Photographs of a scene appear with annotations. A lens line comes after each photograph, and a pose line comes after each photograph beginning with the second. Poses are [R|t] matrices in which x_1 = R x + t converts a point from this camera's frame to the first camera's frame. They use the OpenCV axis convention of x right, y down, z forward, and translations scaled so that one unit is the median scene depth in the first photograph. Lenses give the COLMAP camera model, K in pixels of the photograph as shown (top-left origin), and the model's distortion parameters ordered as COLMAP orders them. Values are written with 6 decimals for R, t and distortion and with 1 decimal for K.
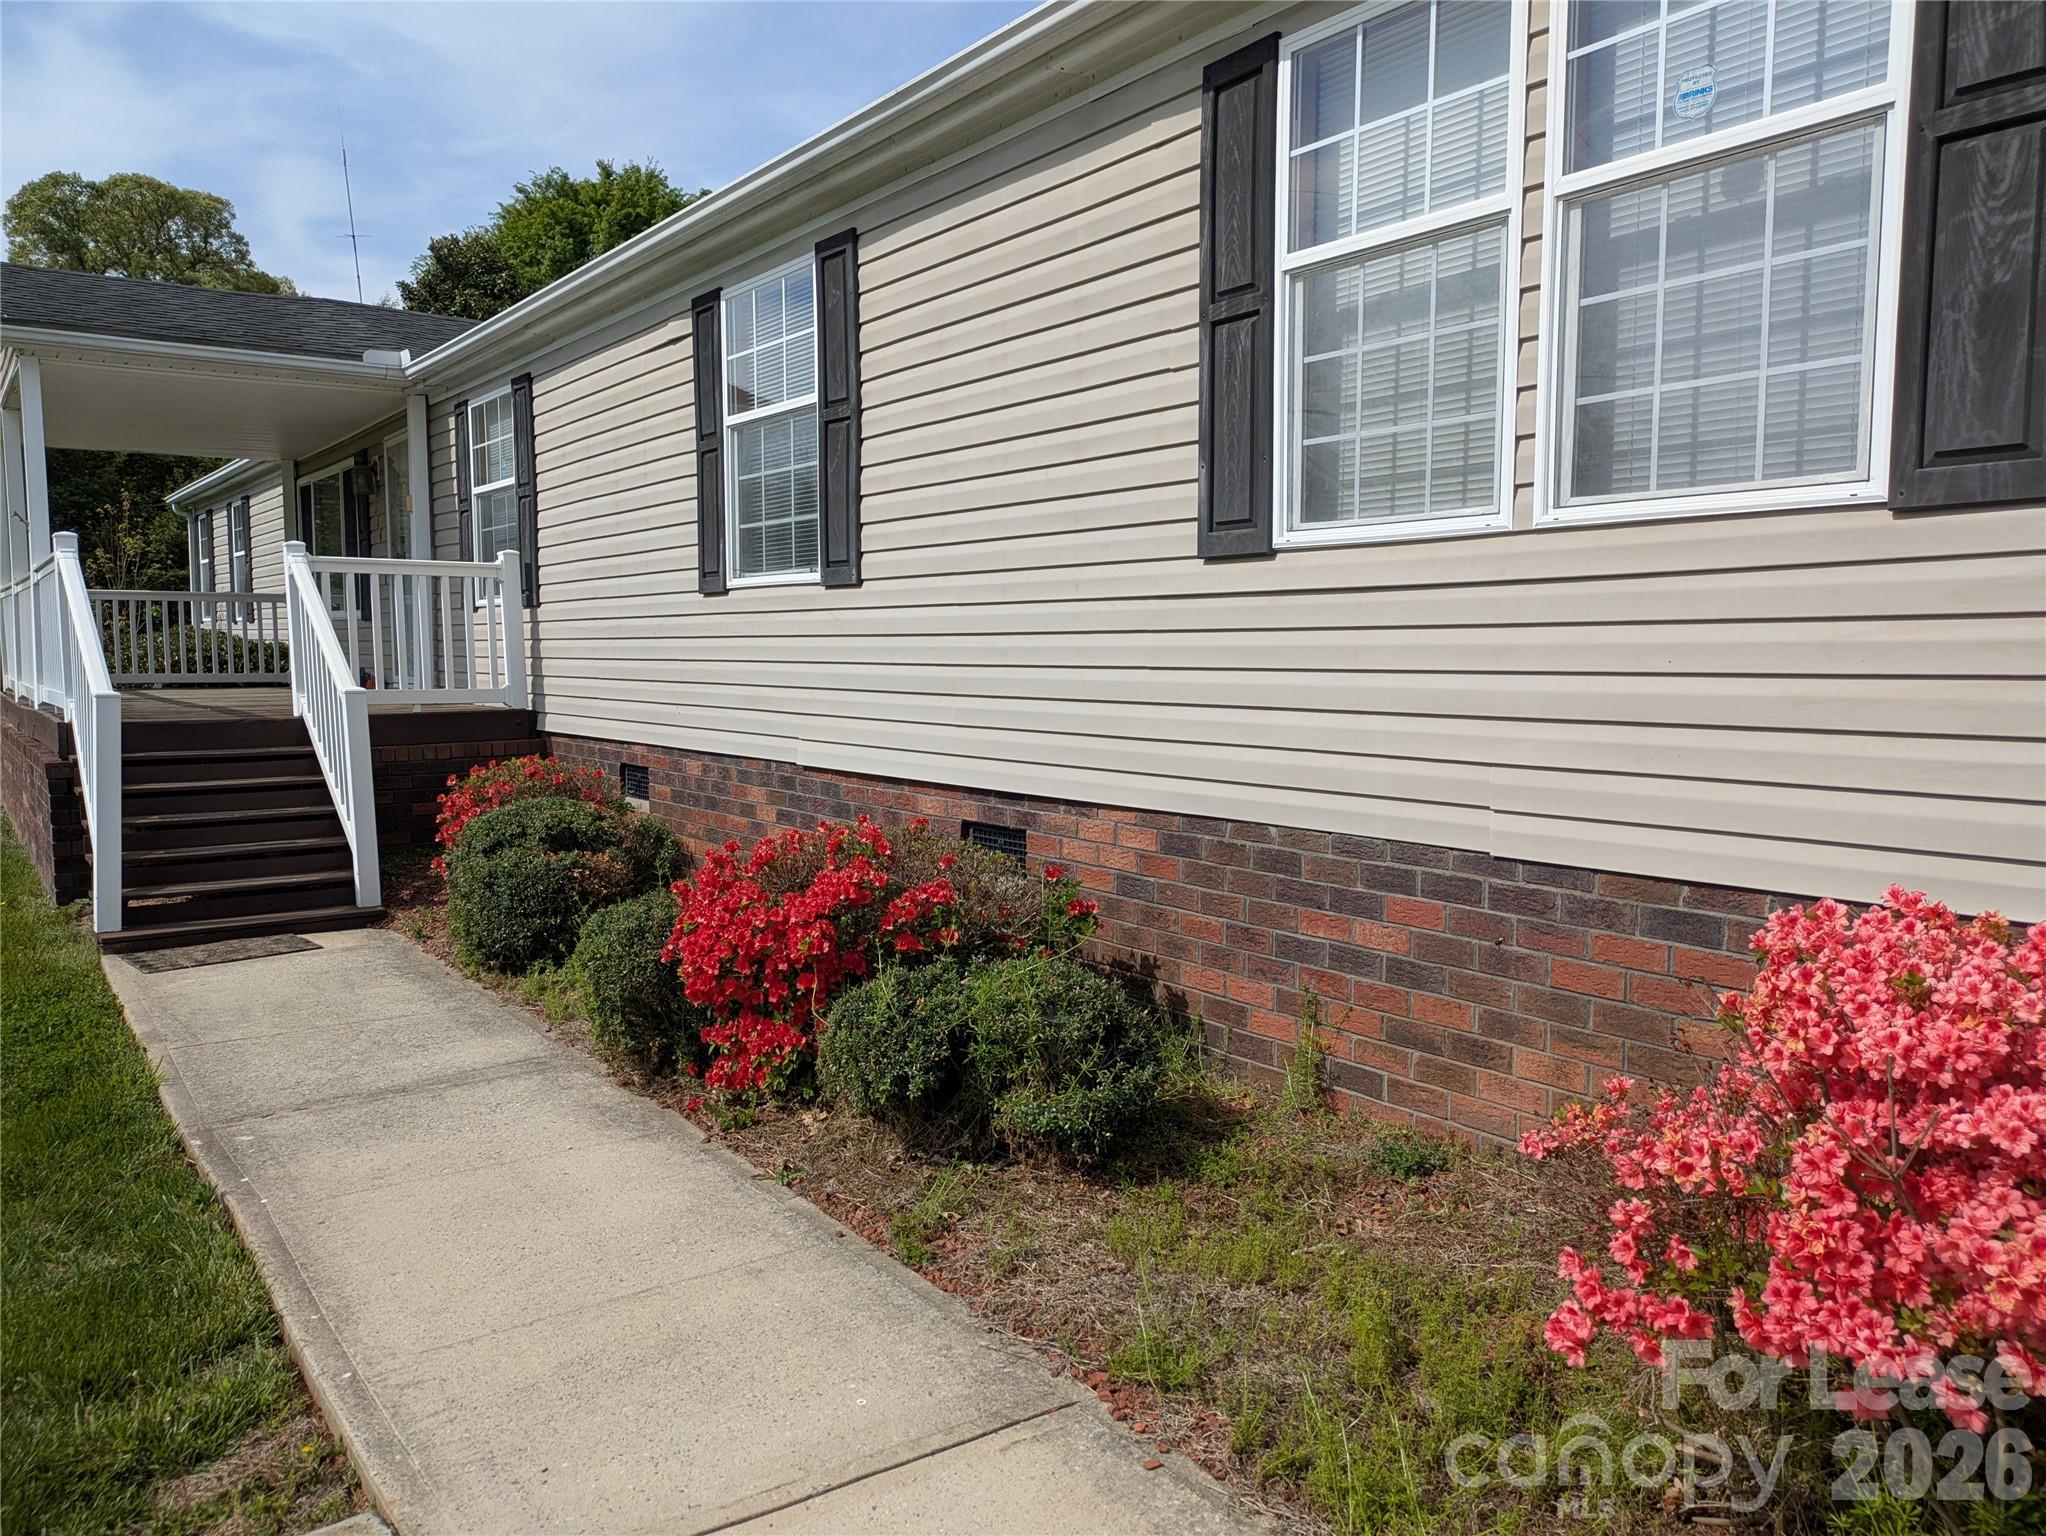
lens RADIAL K [[1504.3, 0, 1004.6], [0, 1504.3, 757.5], [0, 0, 1]] dist [0.047059, -0.030978]
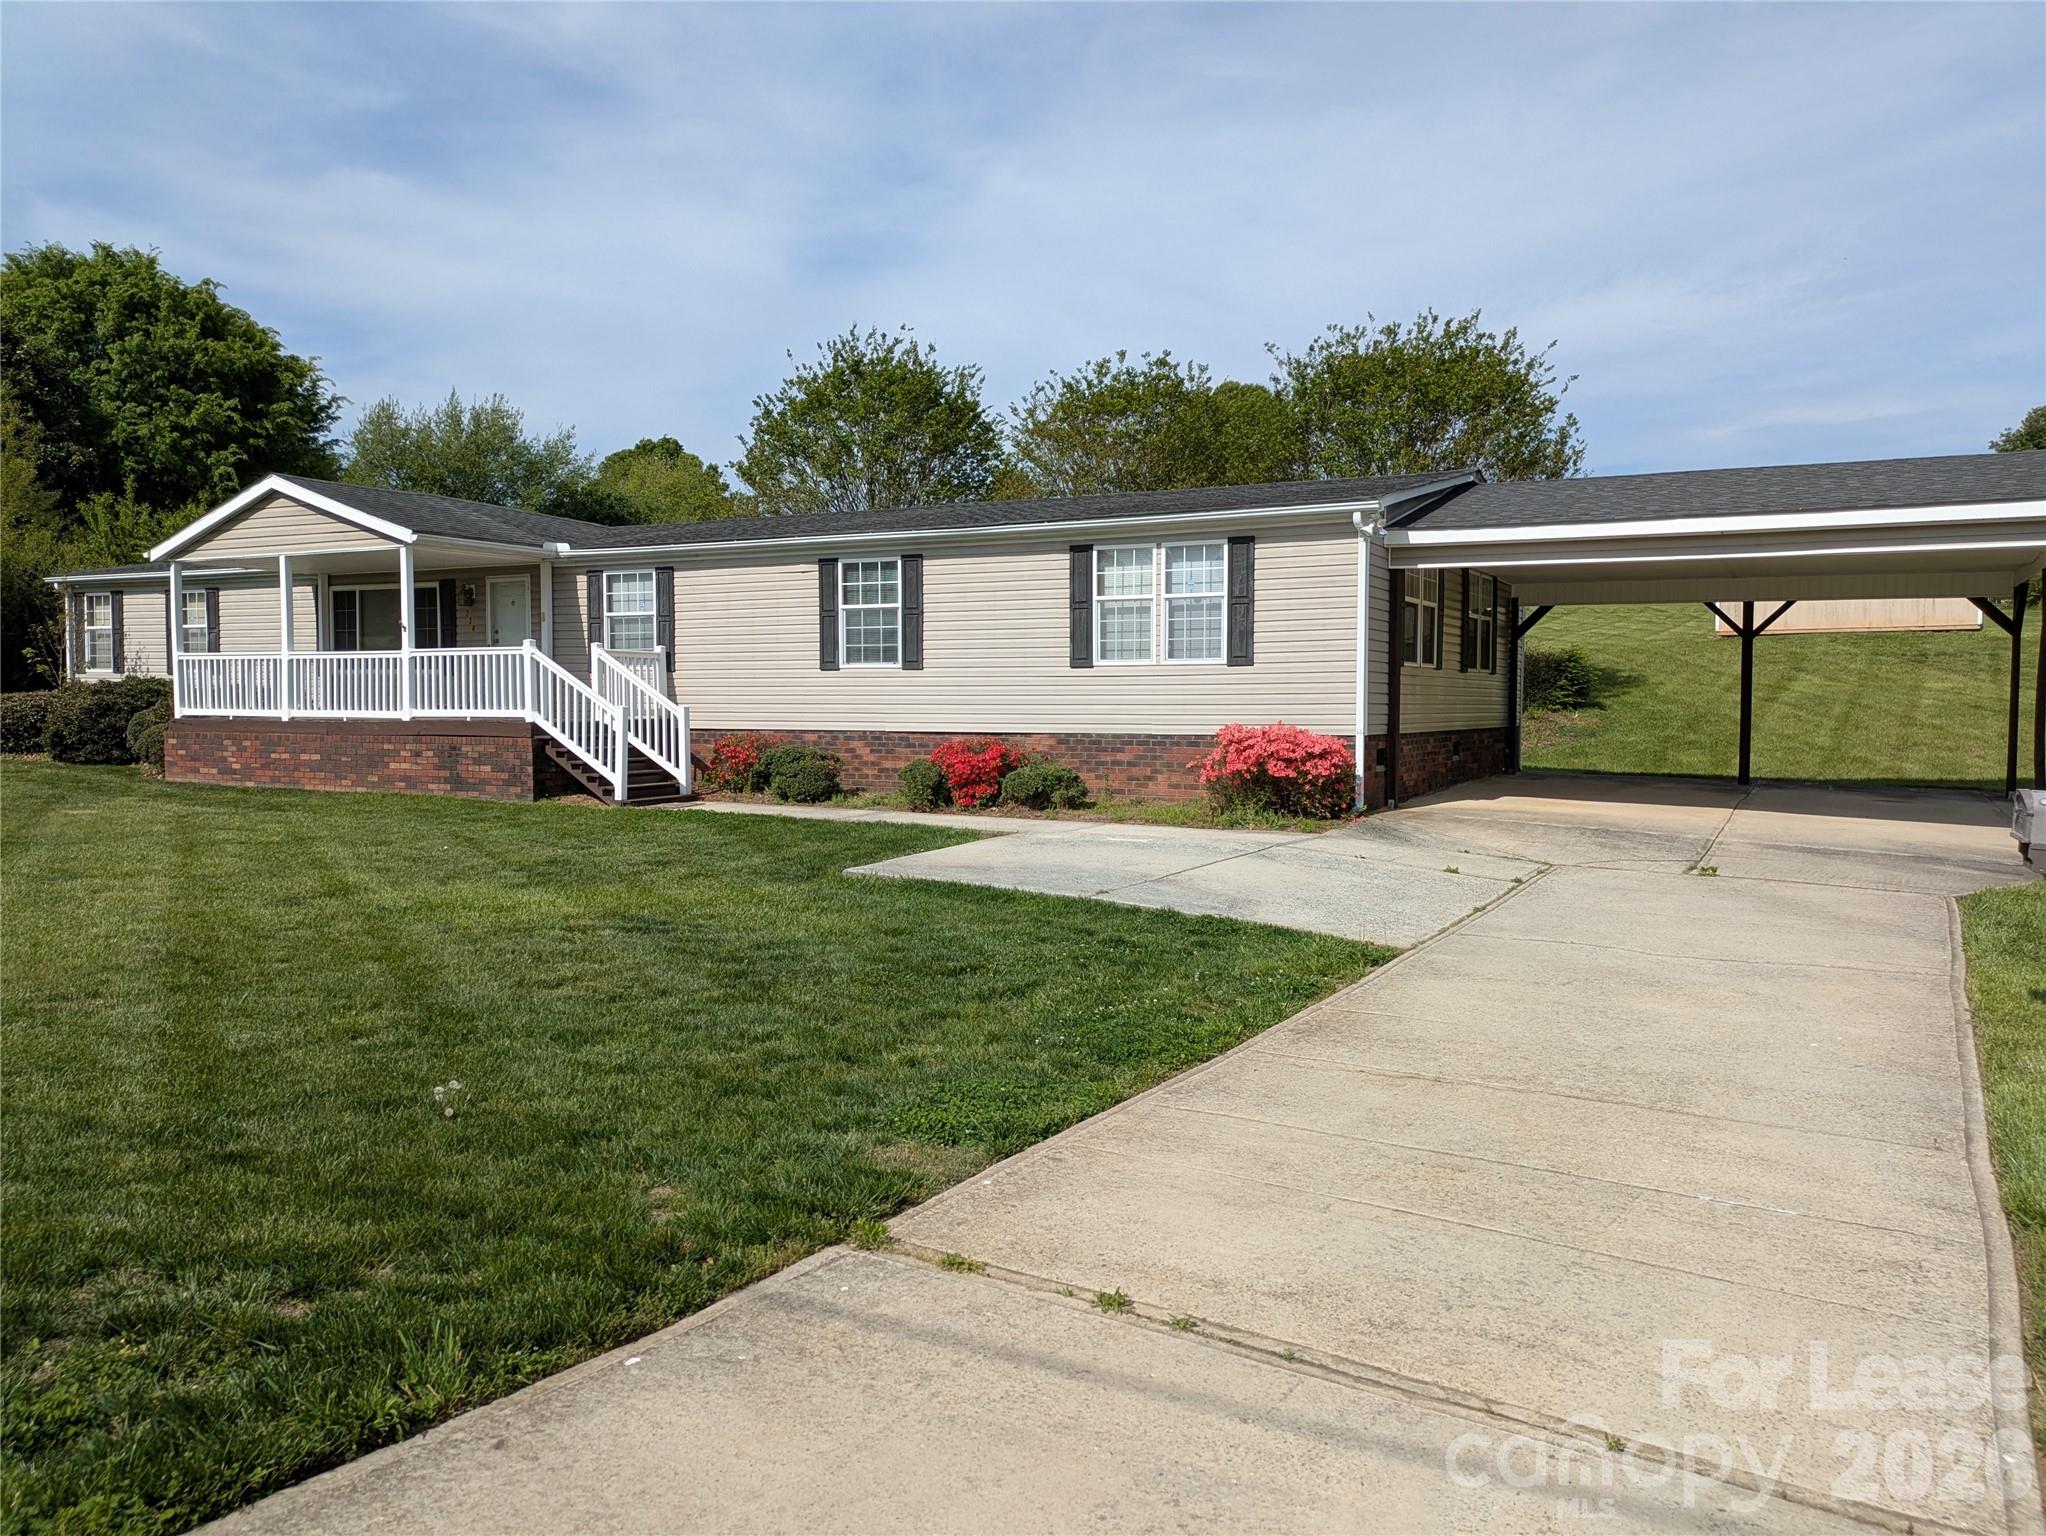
lens RADIAL K [[1504.3, 0, 1023.7], [0, 1504.3, 766.6], [0, 0, 1]] dist [0.047059, -0.030978]
pose [[0.893868, -0.018369, 0.447954, -1.861287], [0.031271, 0.999281, -0.021421, 0.221617], [-0.447239, 0.033156, 0.893800, -2.608683]]
